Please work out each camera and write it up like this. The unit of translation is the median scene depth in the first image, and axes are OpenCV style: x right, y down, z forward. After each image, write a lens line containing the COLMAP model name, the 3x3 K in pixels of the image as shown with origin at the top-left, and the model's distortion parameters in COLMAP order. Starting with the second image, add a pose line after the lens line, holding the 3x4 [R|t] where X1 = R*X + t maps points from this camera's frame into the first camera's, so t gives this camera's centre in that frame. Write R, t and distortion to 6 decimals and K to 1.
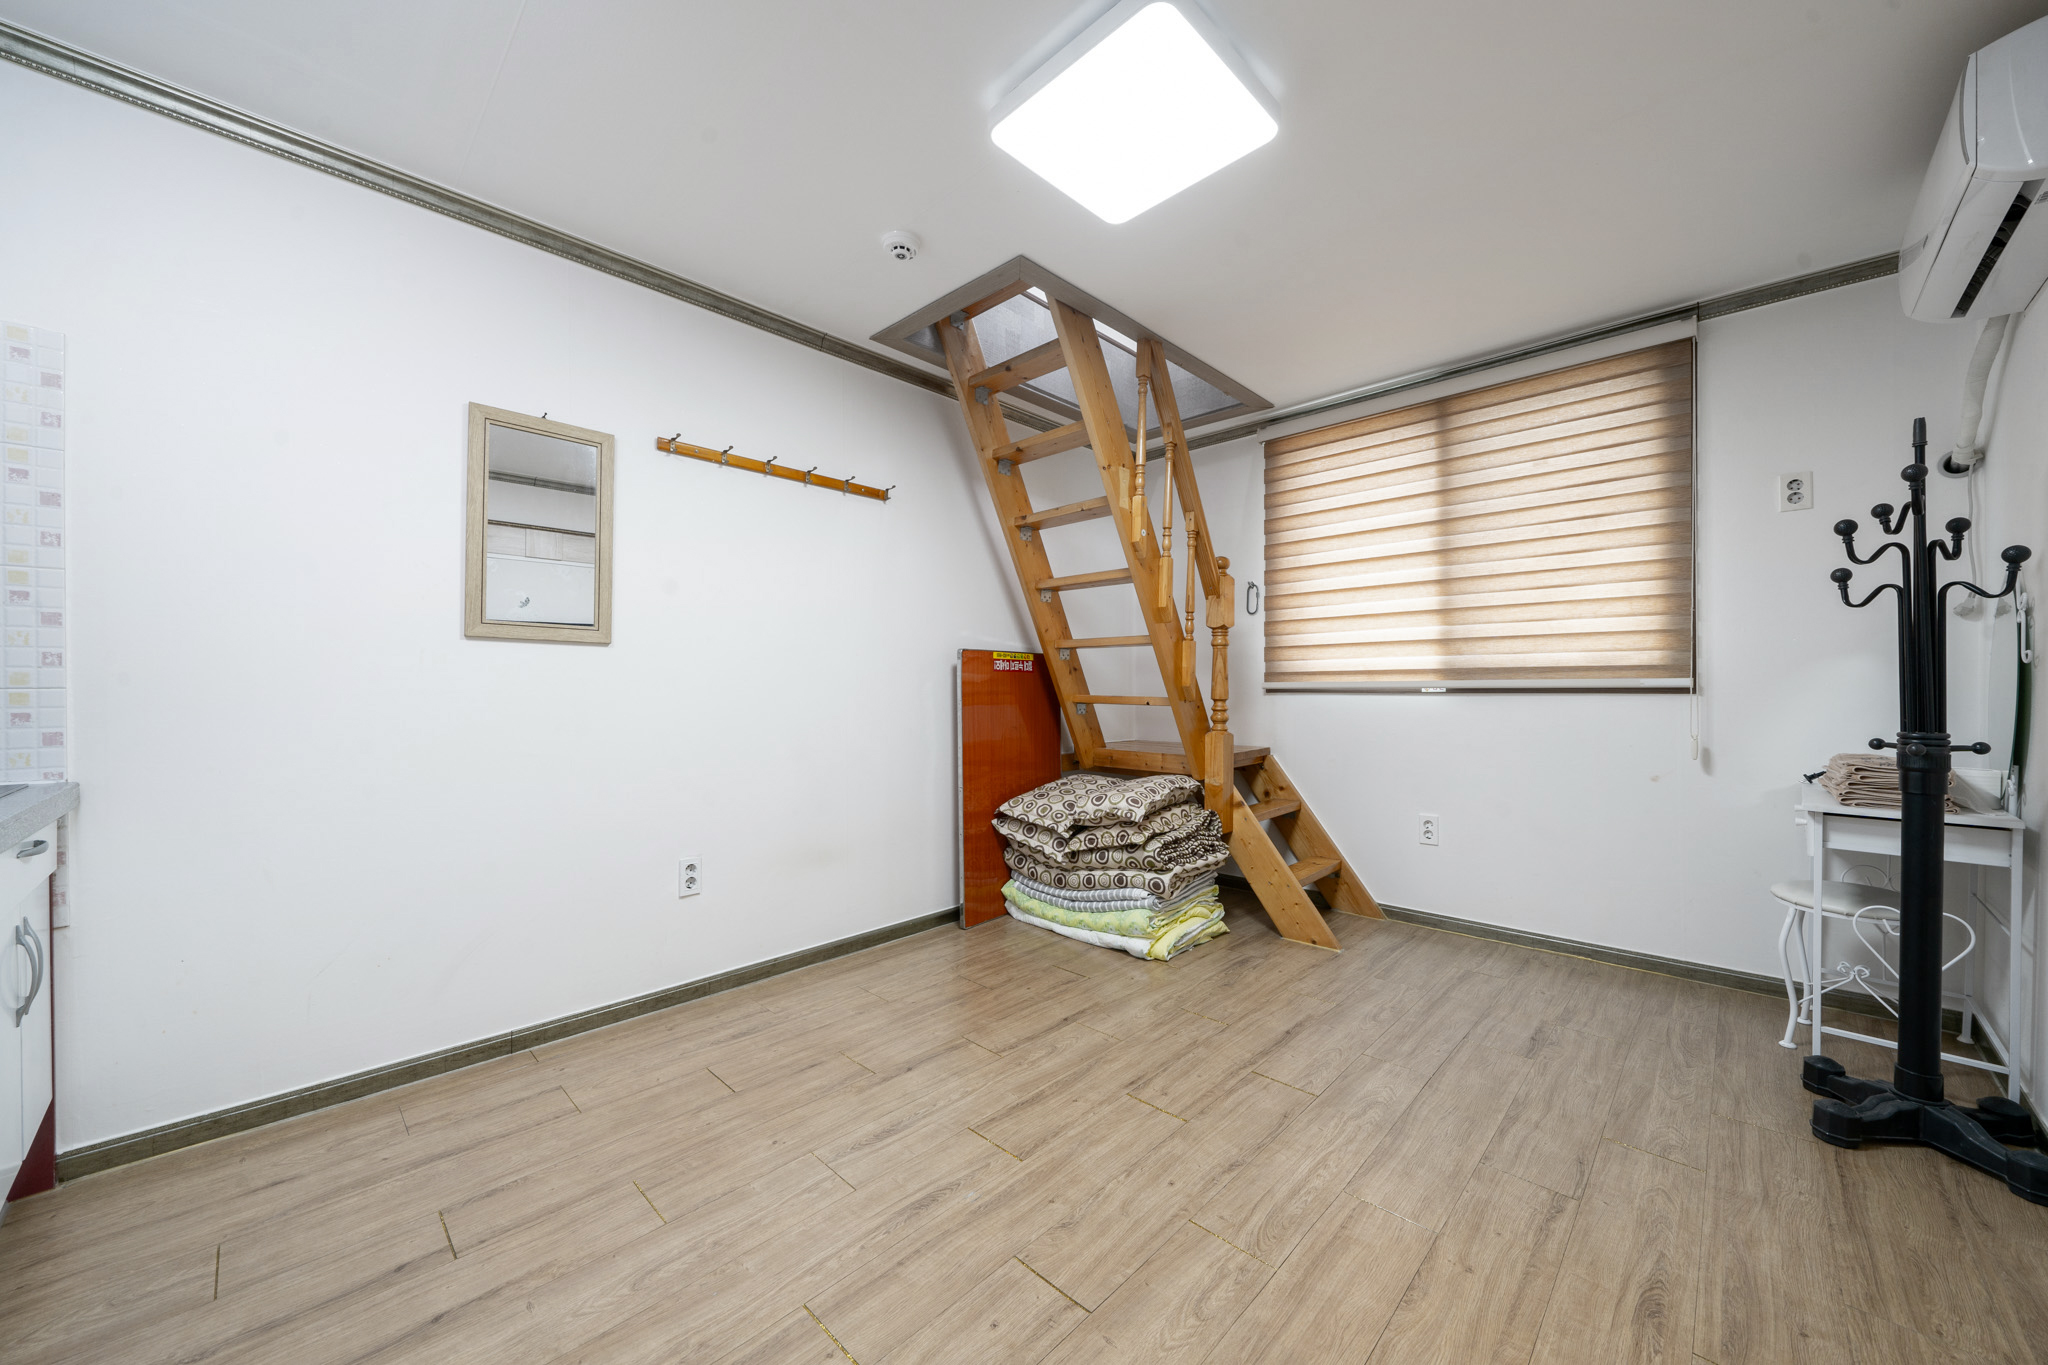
lens RADIAL K [[743.8, 0, 1041.3], [0, 743.8, 709.5], [0, 0, 1]] dist [-0.000200, -0.000456]
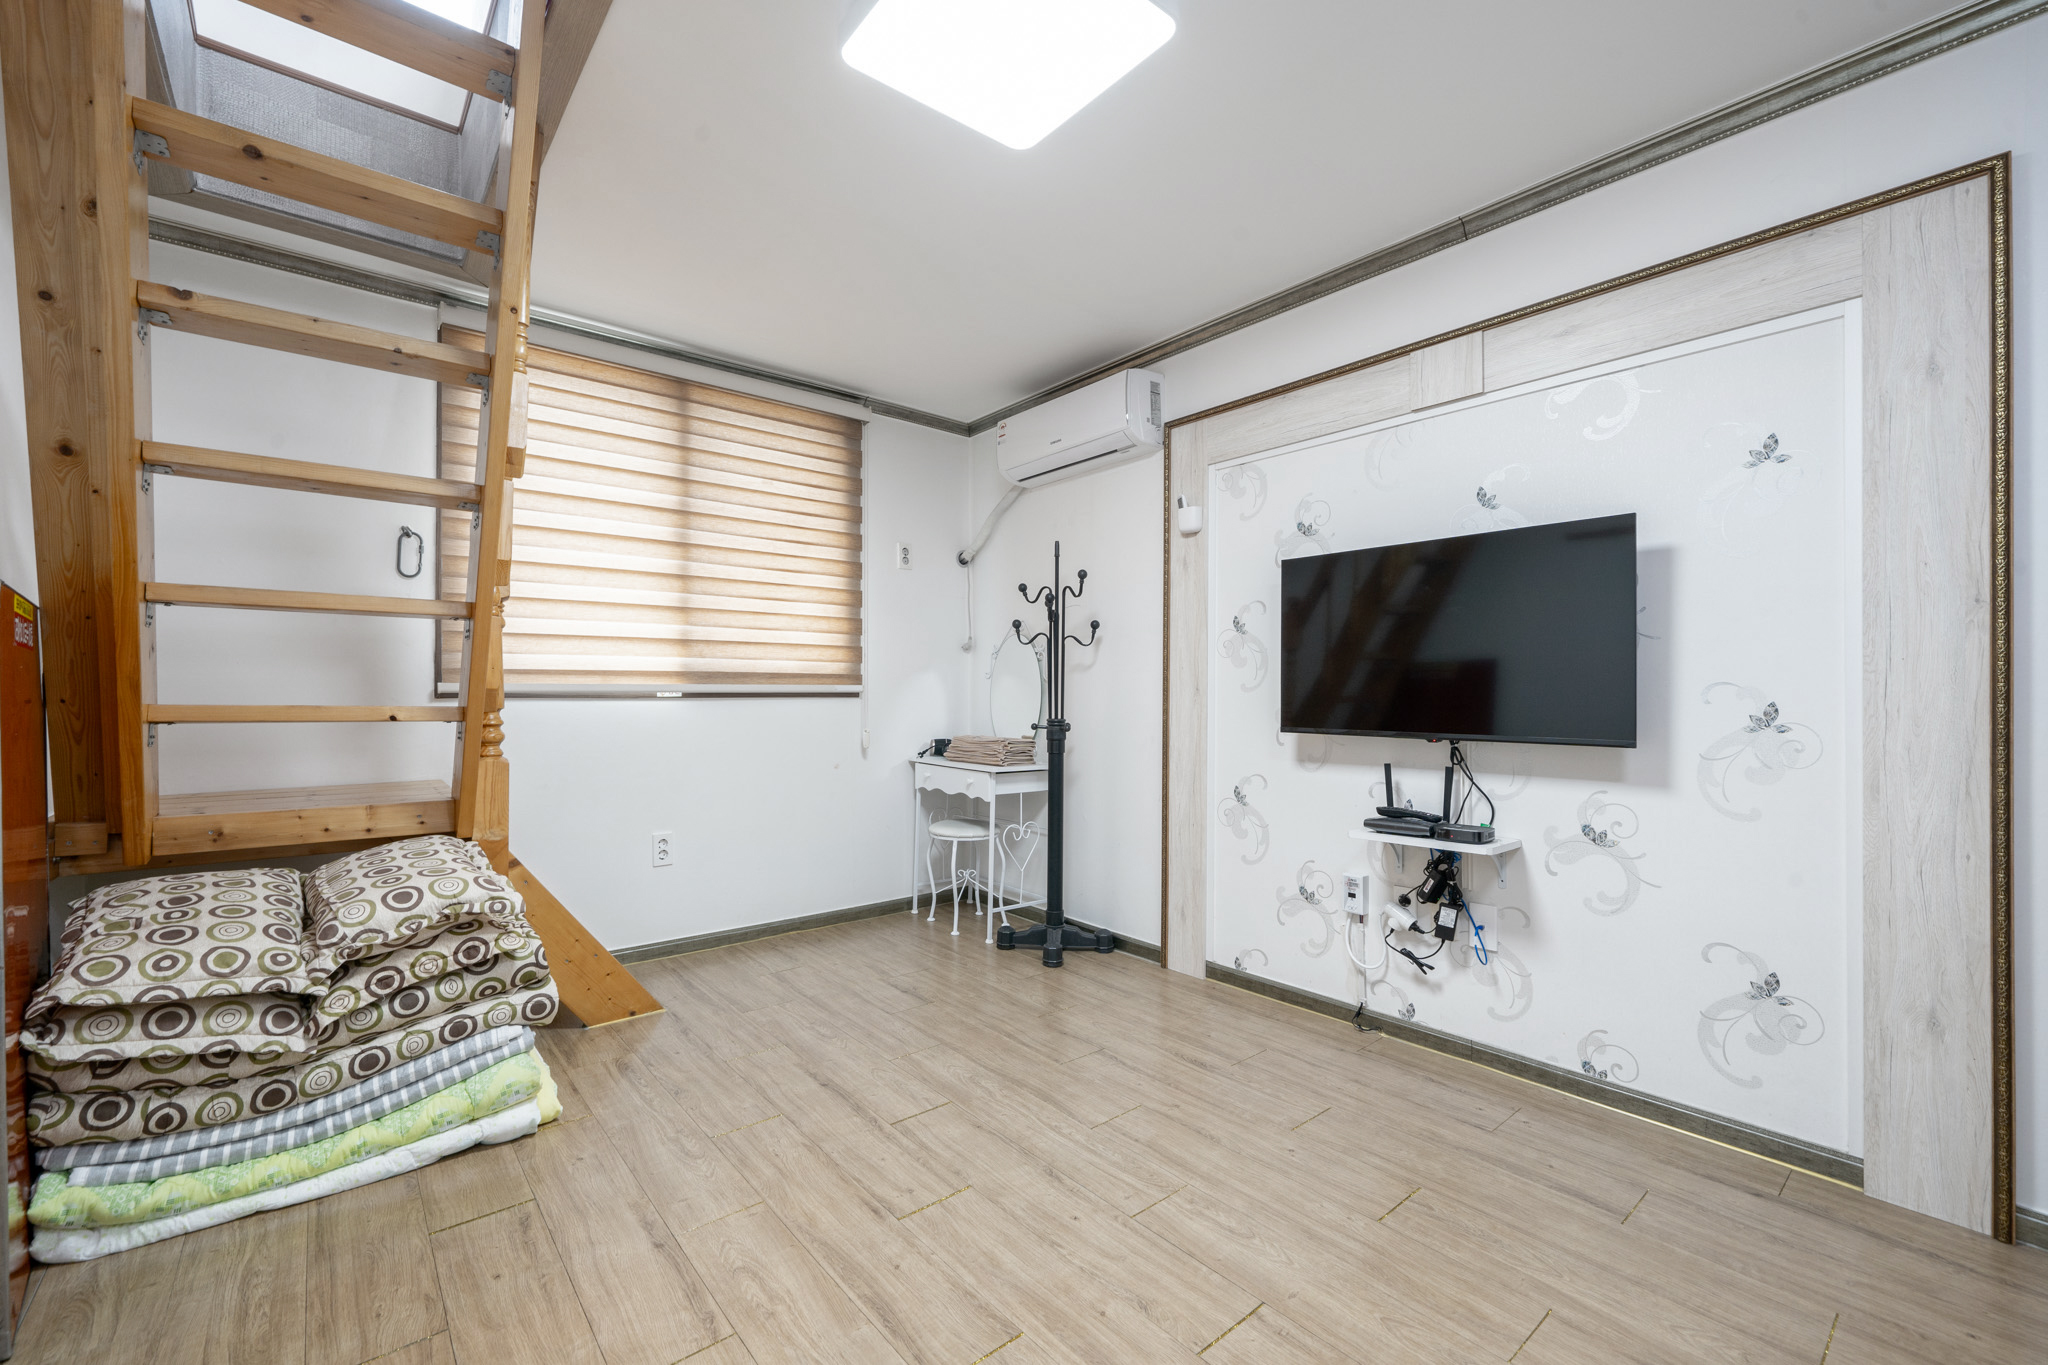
lens RADIAL K [[832.6, 0, 1007.7], [0, 832.6, 709.9], [0, 0, 1]] dist [-0.009835, 0.002933]
pose [[0.133829, -0.018271, 0.990836, -0.451540], [0.024364, 0.999588, 0.015141, -0.013336], [-0.990705, 0.022115, 0.134219, 0.483442]]
